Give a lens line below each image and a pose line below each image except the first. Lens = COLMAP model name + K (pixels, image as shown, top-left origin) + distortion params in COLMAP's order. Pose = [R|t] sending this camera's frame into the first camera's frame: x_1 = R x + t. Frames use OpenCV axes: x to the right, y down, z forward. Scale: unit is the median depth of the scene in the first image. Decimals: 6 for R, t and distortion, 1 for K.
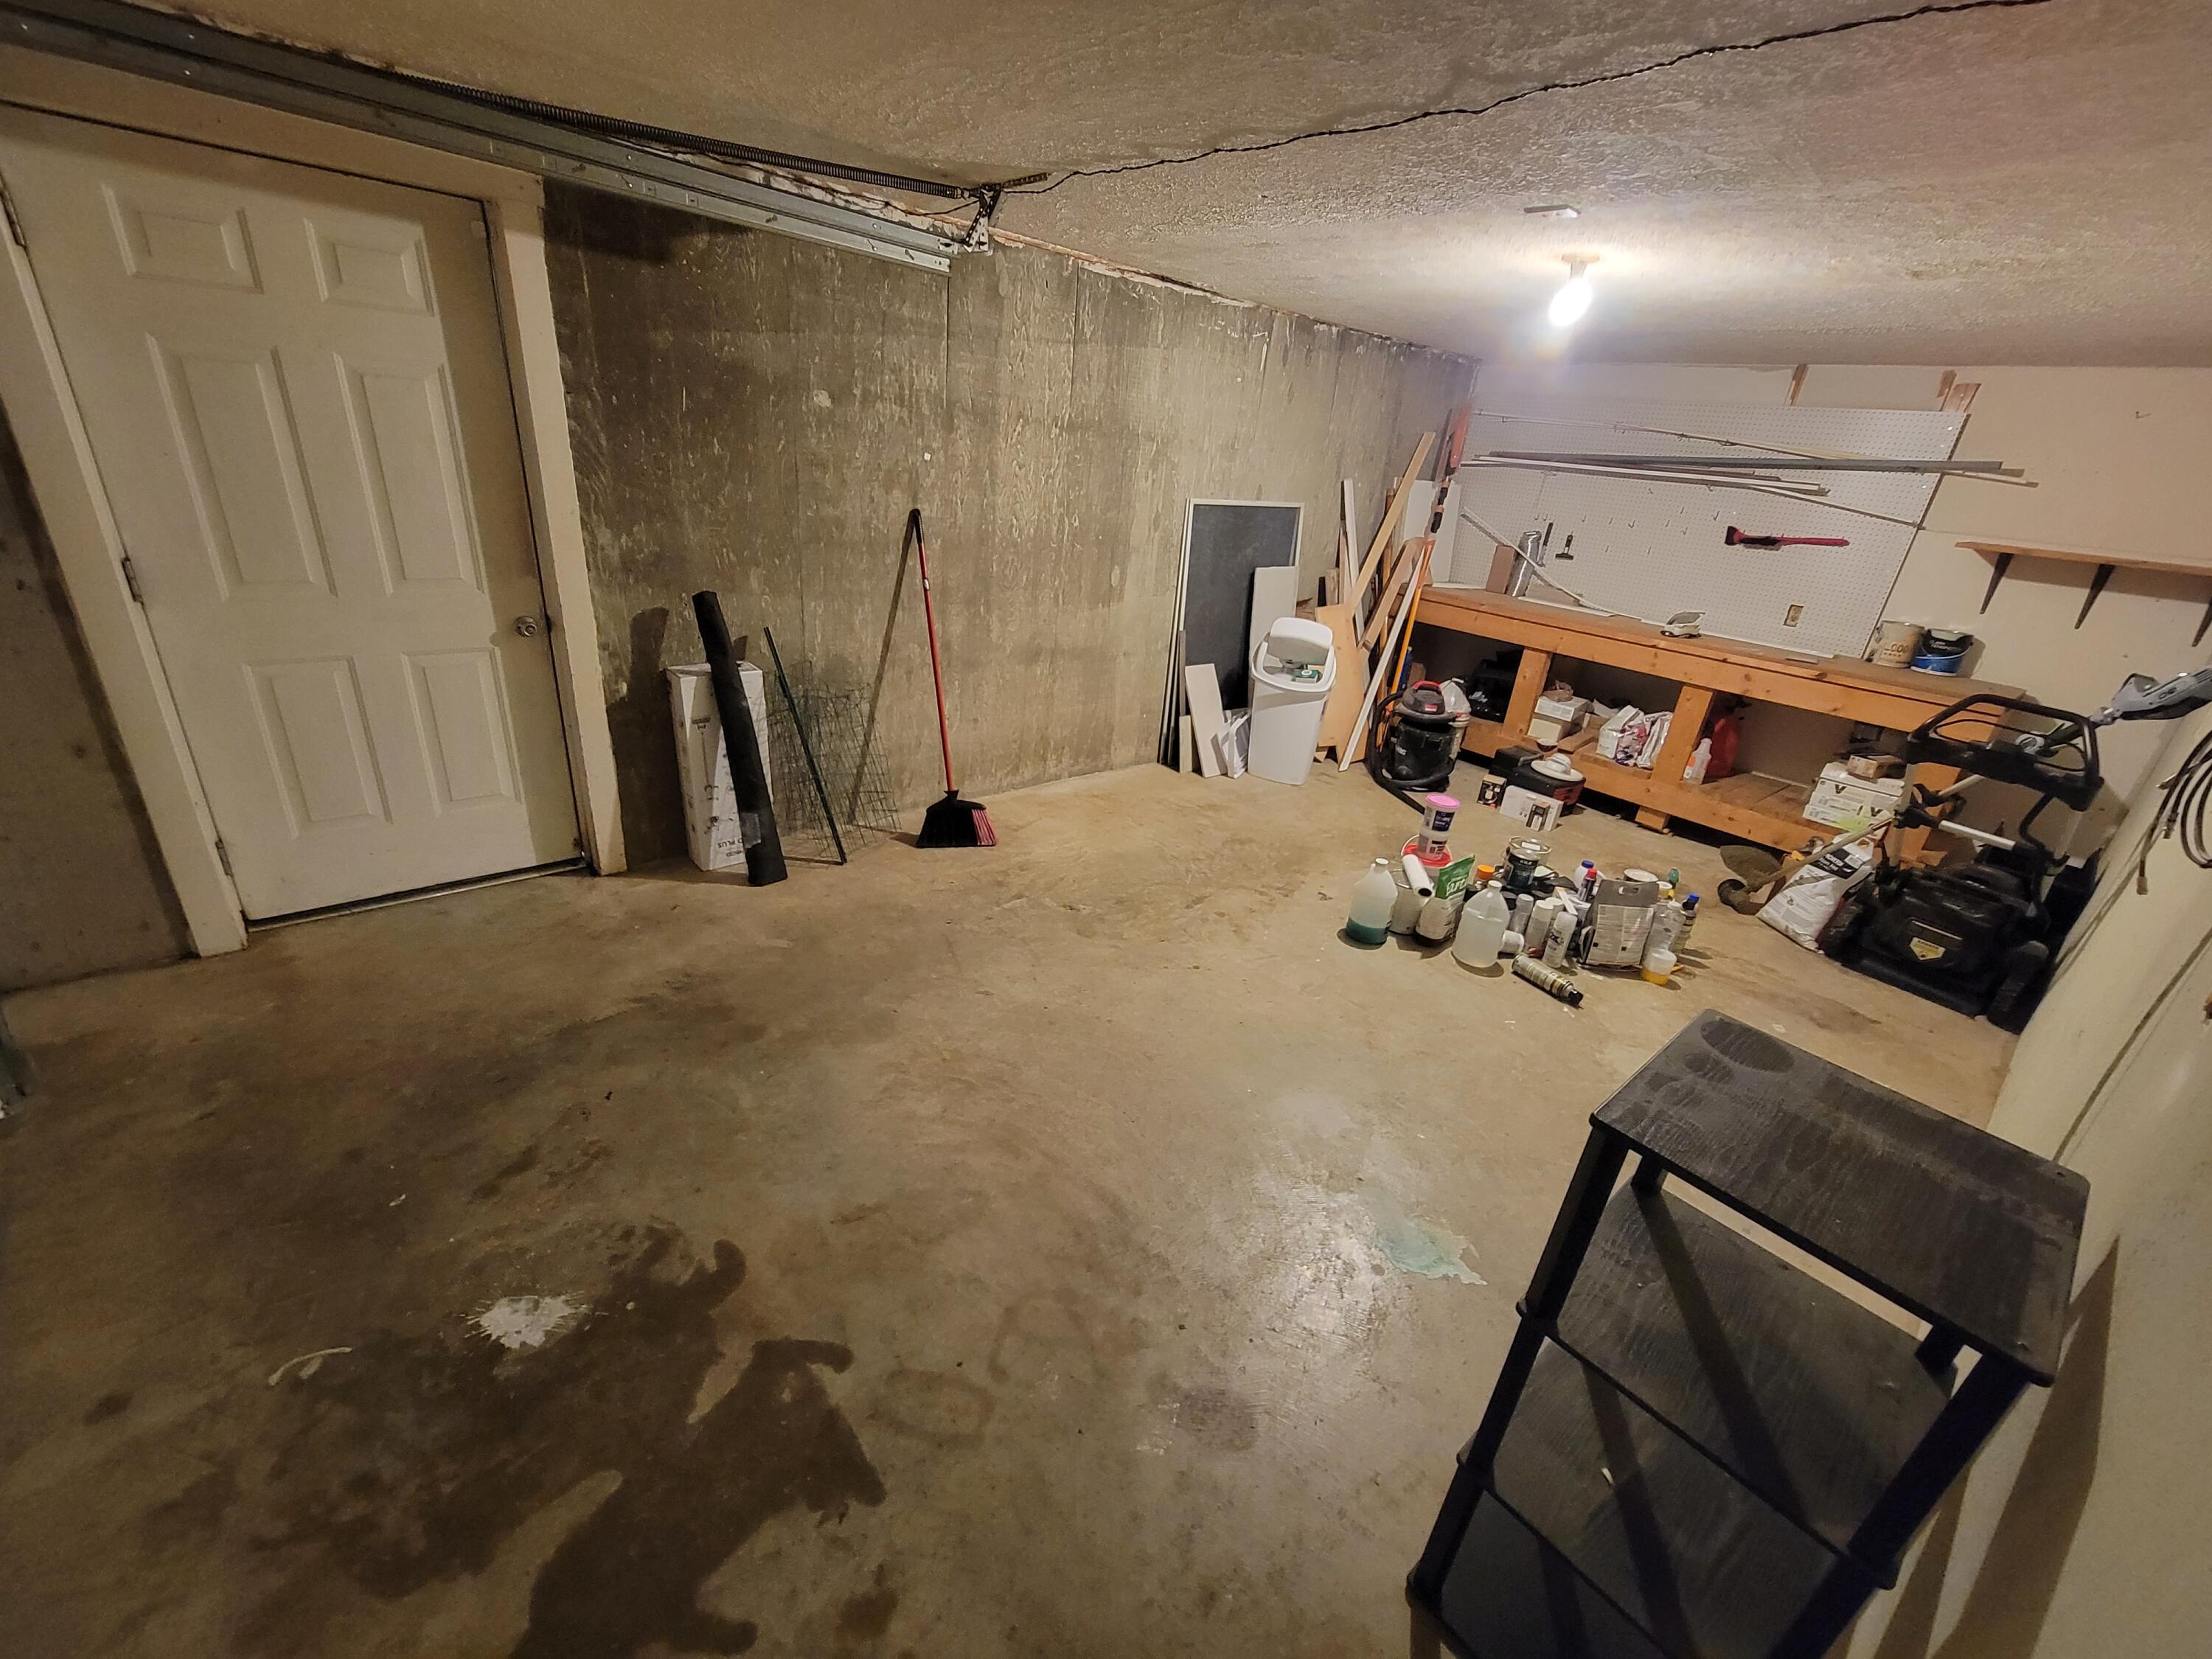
lens RADIAL K [[901.3, 0, 1093.7], [0, 901.3, 815.6], [0, 0, 1]] dist [-0.002180, 0.001065]
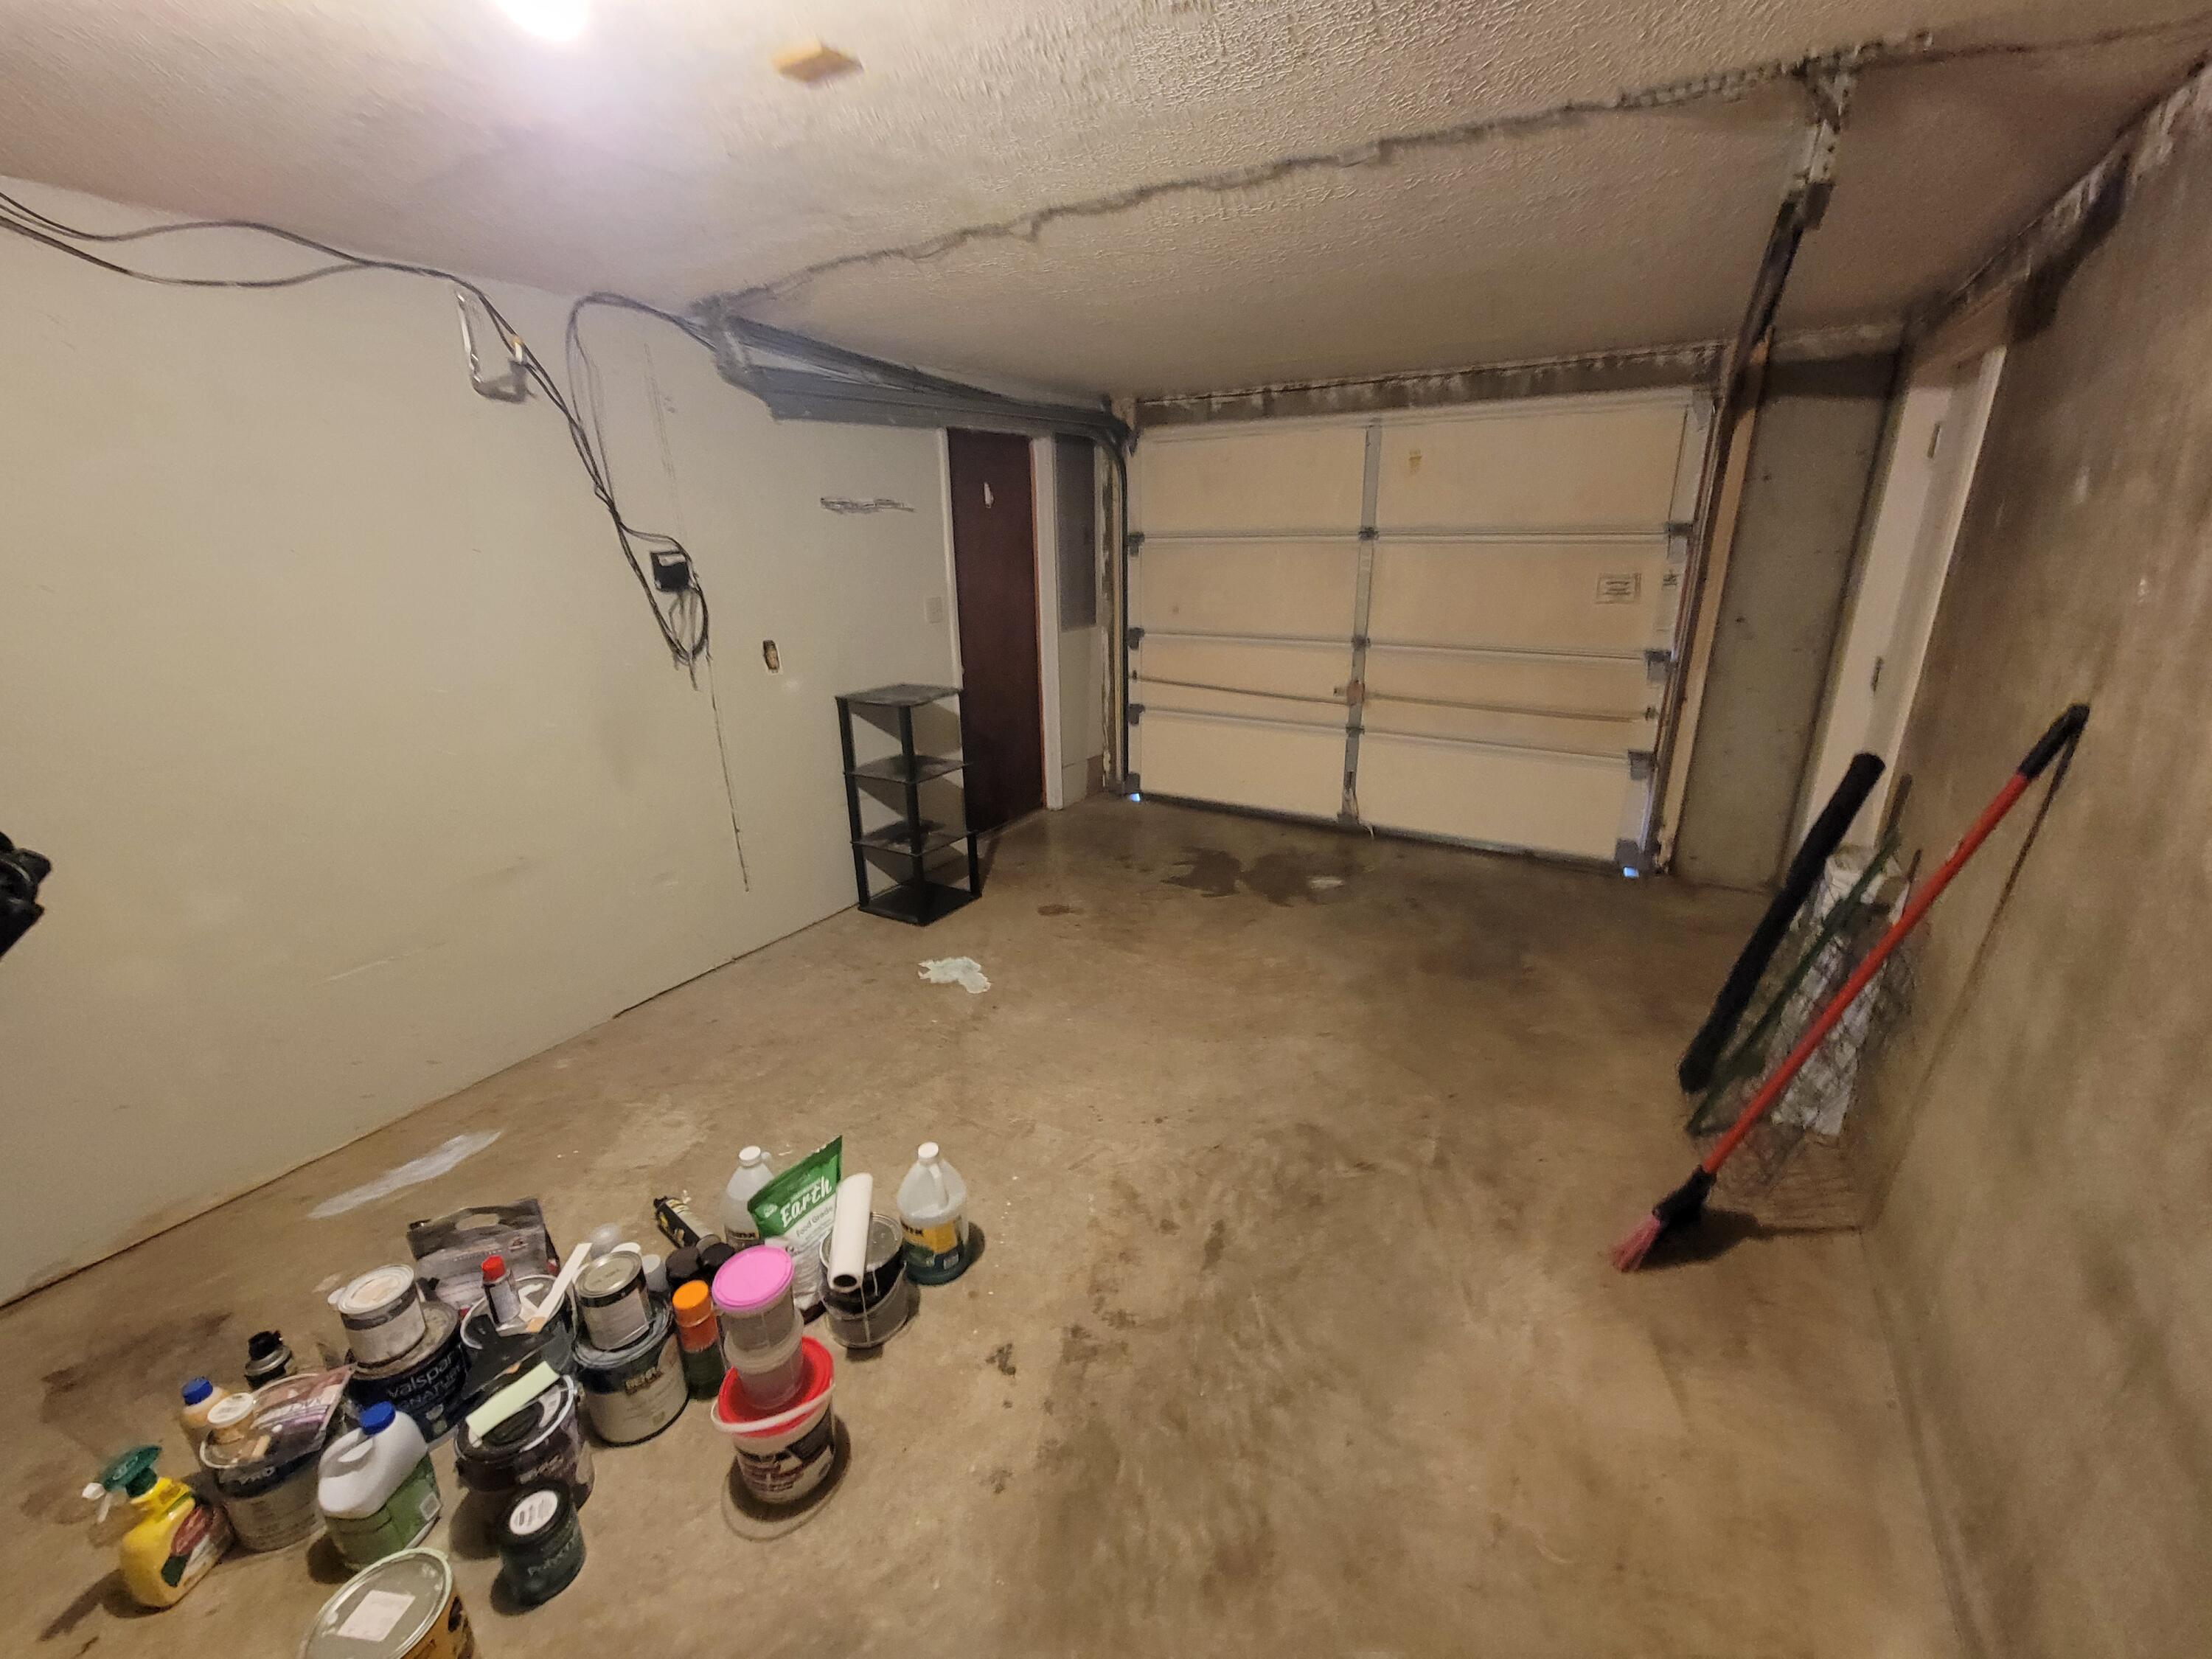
lens RADIAL K [[901.3, 0, 1104.9], [0, 901.3, 839.7], [0, 0, 1]] dist [-0.002180, 0.001065]
pose [[-0.943822, 0.023974, -0.329583, 0.461681], [-0.196994, 0.759952, 0.619408, -0.575941], [0.265317, 0.649536, -0.712537, 1.516130]]
